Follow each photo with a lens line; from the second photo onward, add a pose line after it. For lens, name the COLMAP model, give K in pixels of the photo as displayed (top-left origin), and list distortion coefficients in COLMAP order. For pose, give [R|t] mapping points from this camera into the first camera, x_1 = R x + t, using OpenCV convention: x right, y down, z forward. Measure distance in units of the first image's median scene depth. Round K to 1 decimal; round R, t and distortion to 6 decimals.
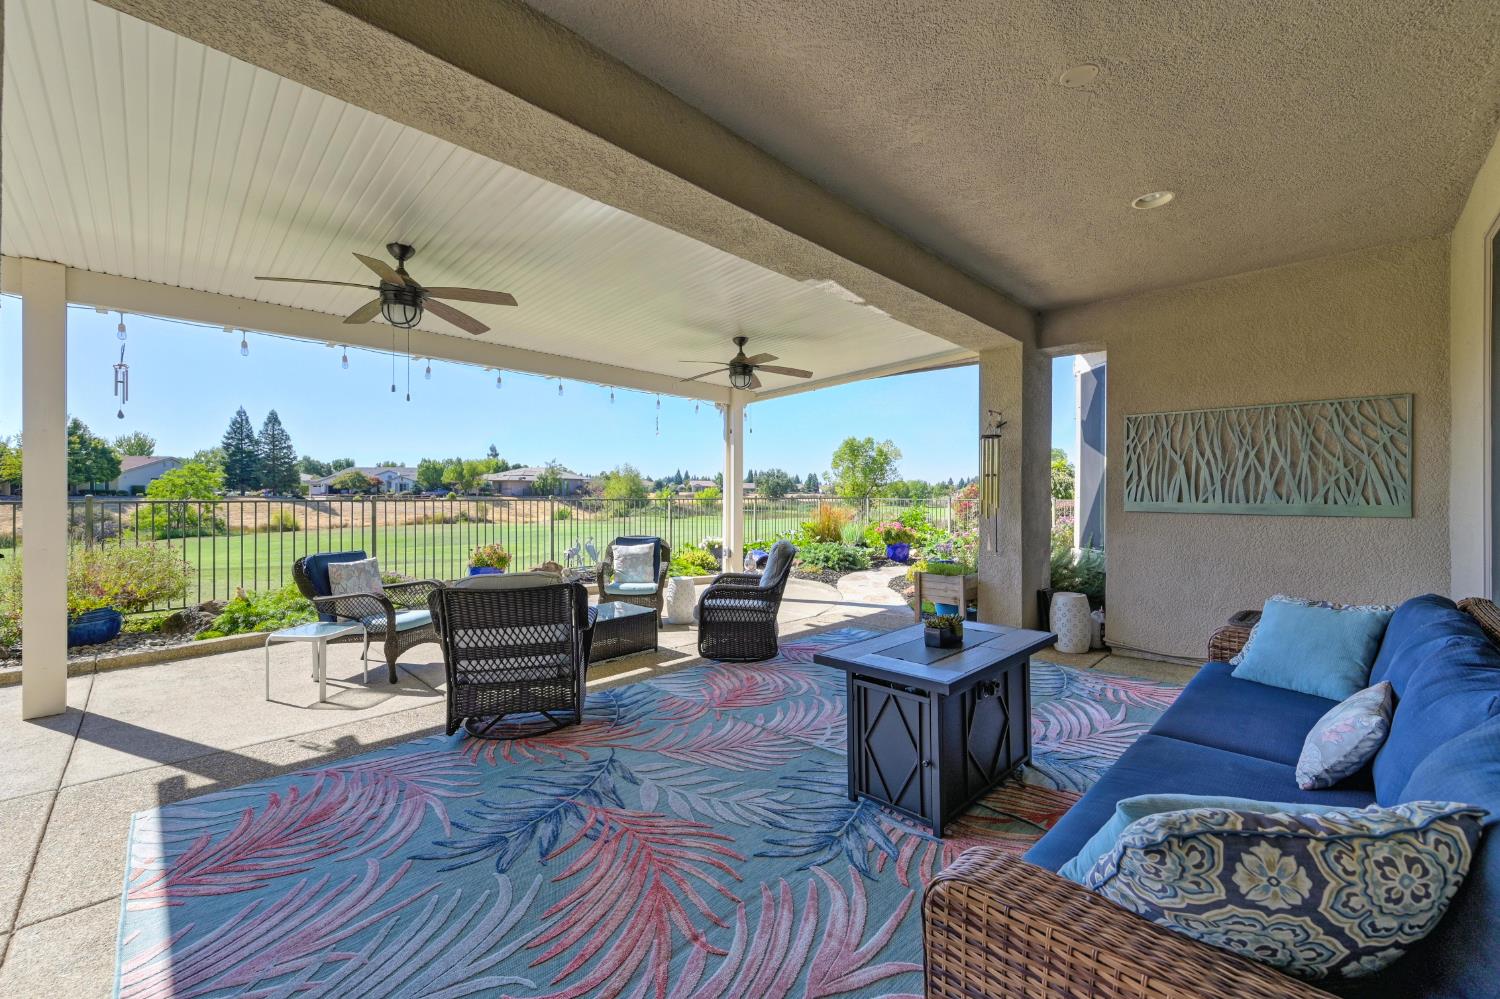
lens RADIAL K [[596.0, 0, 776.4], [0, 596.0, 497.0], [0, 0, 1]] dist [-0.020535, -0.000088]
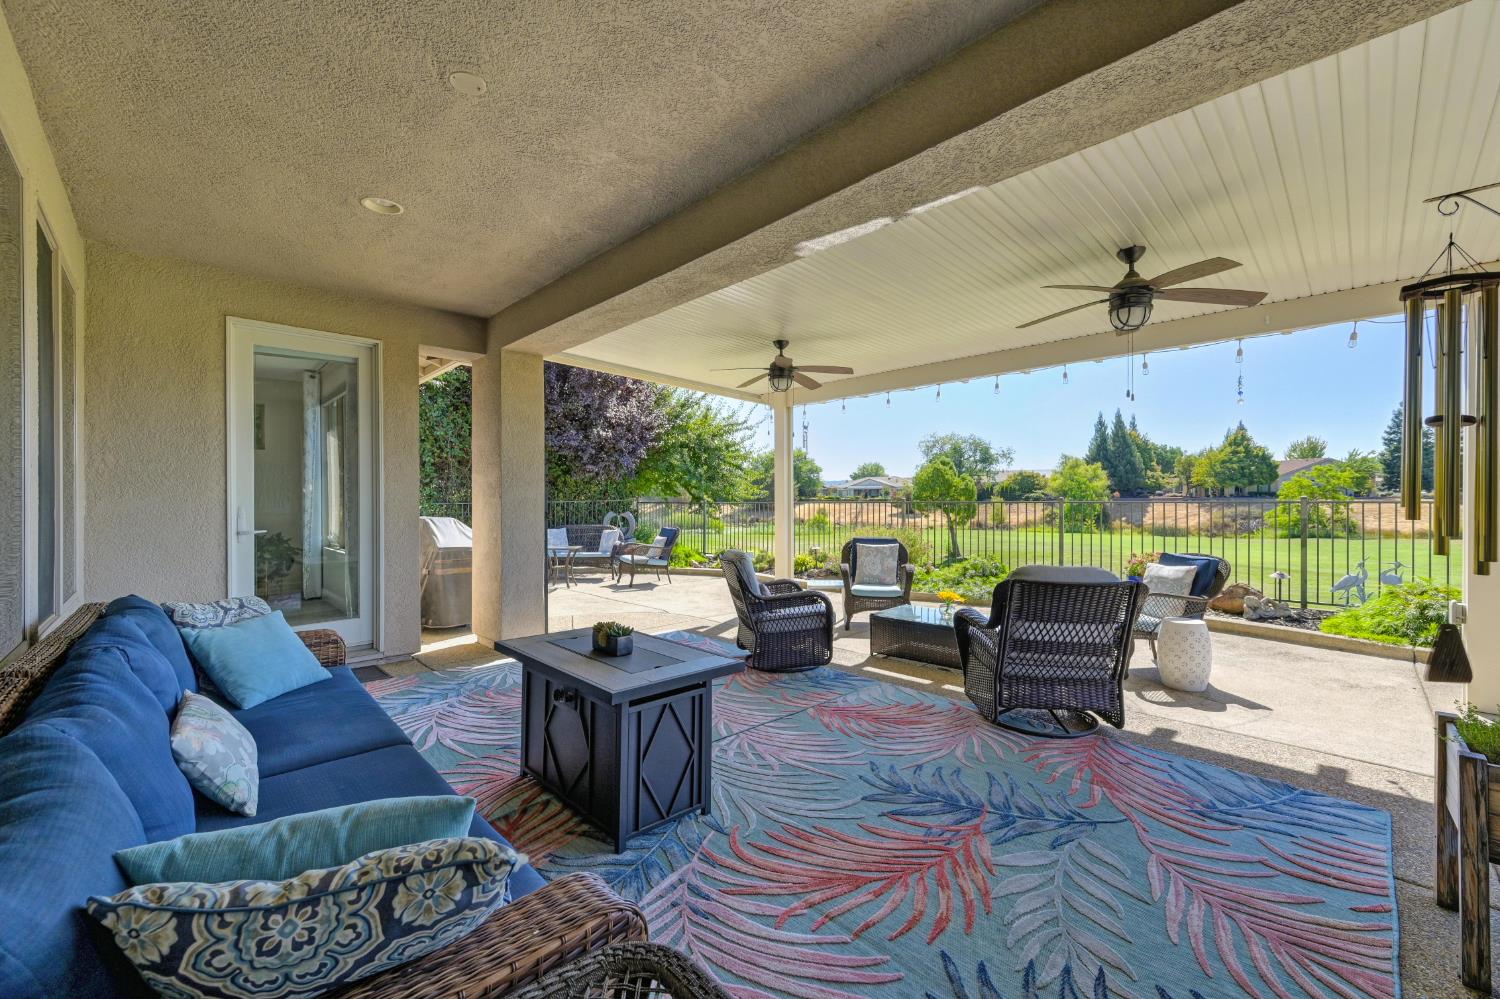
lens RADIAL K [[596.3, 0, 750.0], [0, 596.3, 499.5], [0, 0, 1]] dist [-0.001148, -0.000078]
pose [[-0.038617, -0.001270, -0.999253, 0.060714], [0.004203, 0.999990, -0.001433, 0.000125], [0.999245, -0.004255, -0.038611, 0.061604]]
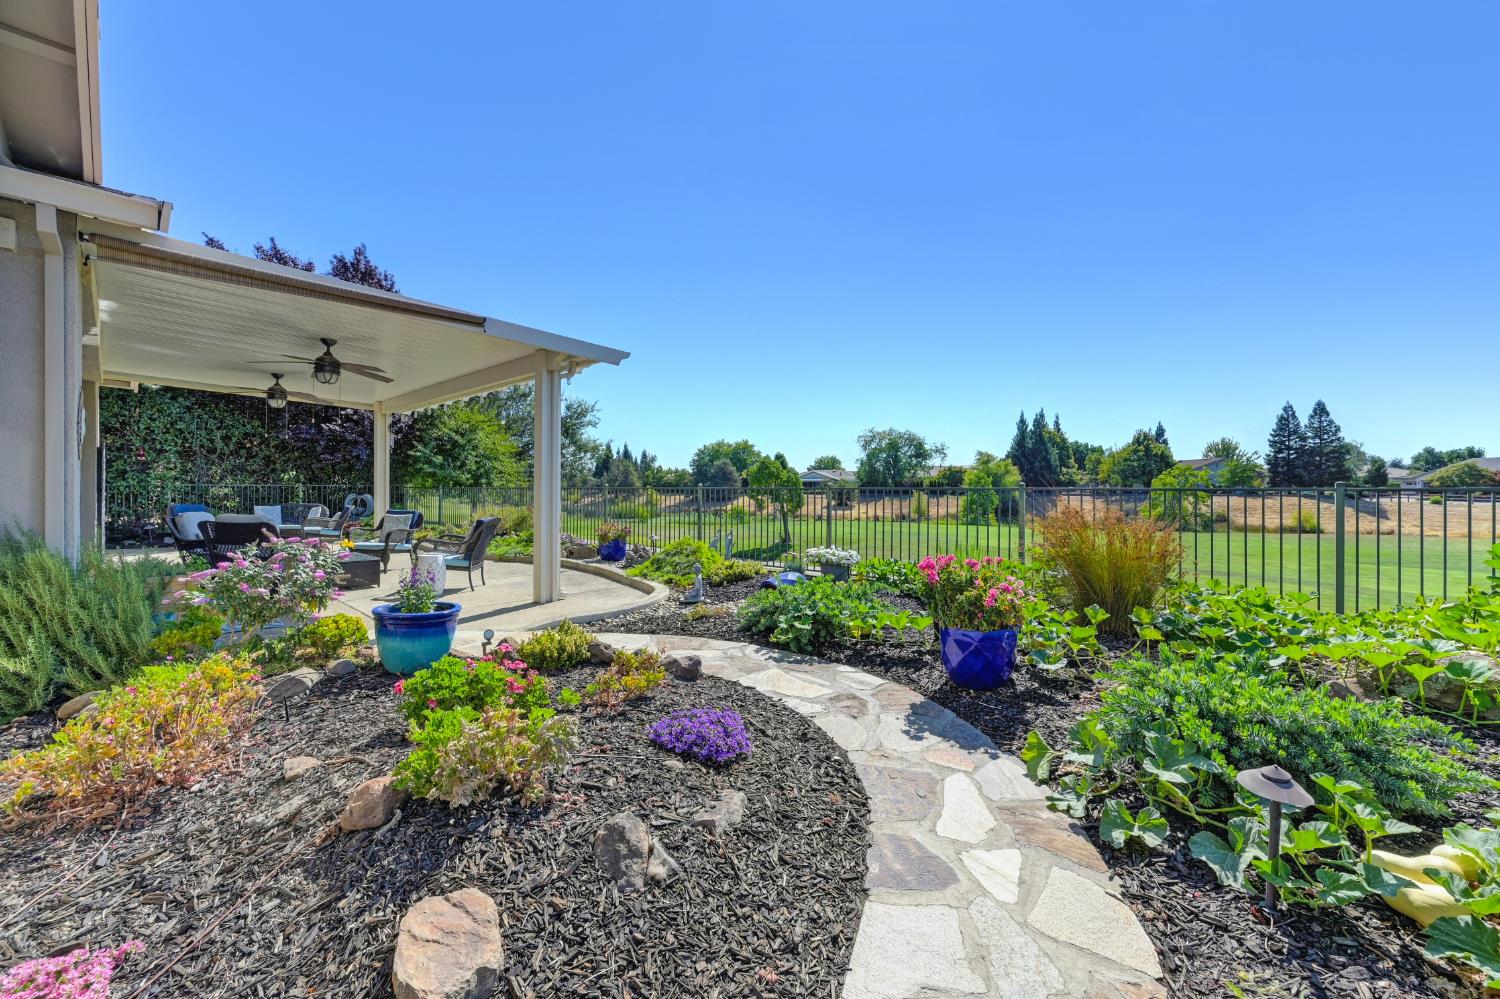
lens RADIAL K [[599.3, 0, 750.0], [0, 599.3, 499.5], [0, 0, 1]] dist [0.000334, 0.000003]
pose [[0.014059, 0.012295, -0.999826, 0.113934], [-0.007462, 0.999898, 0.012191, 0.001820], [0.999873, 0.007289, 0.014149, 0.186176]]
